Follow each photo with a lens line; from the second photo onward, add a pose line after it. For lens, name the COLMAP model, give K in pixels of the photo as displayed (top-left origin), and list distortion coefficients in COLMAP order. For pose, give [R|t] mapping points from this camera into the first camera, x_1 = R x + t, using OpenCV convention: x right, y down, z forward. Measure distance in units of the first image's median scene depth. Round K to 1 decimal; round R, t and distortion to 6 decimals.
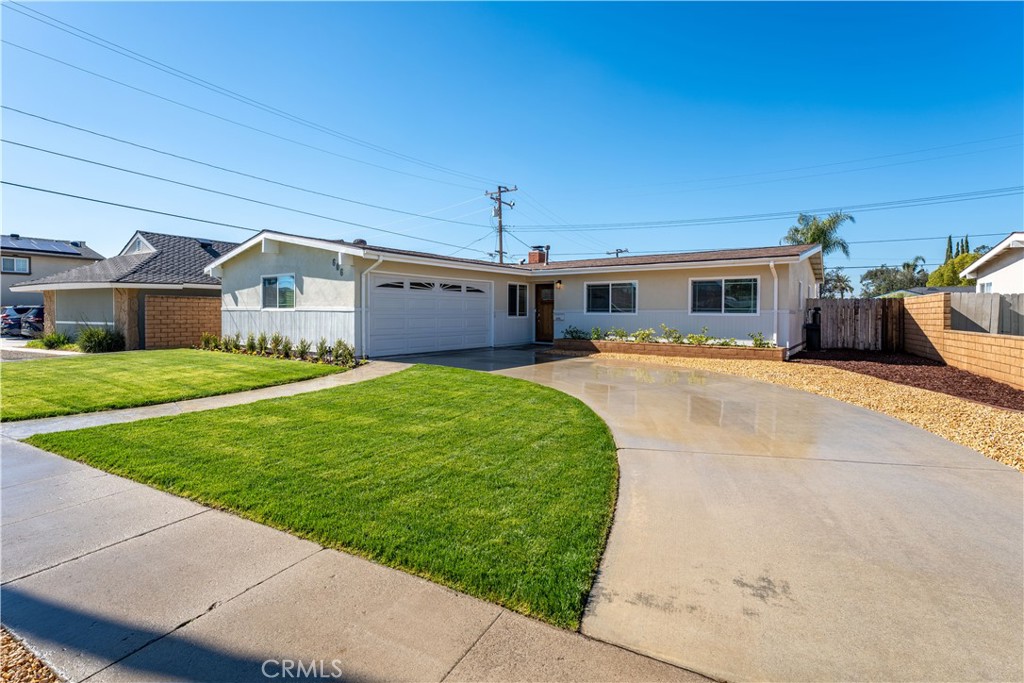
lens RADIAL K [[492.2, 0, 488.0], [0, 492.2, 315.5], [0, 0, 1]] dist [0.012853, 0.000113]
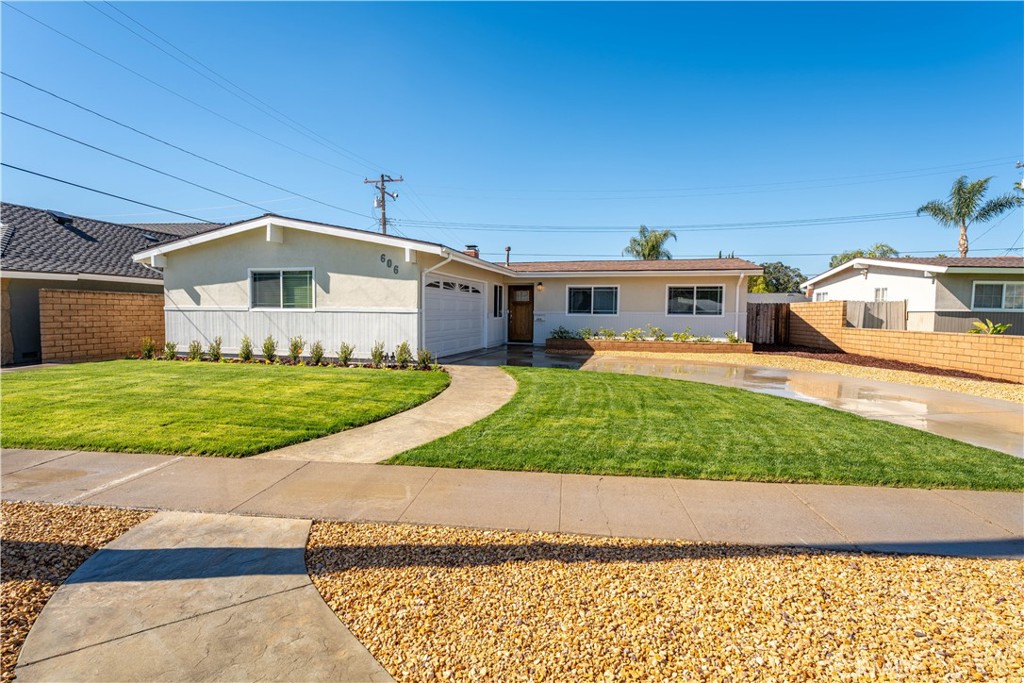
lens RADIAL K [[512.4, 0, 511.0], [0, 512.4, 341.9], [0, 0, 1]] dist [-0.002102, 0.000424]
pose [[0.923195, -0.019036, 0.383861, -0.360674], [-0.001290, 0.998614, 0.052623, -0.003863], [-0.384331, -0.049077, 0.921890, 0.031095]]
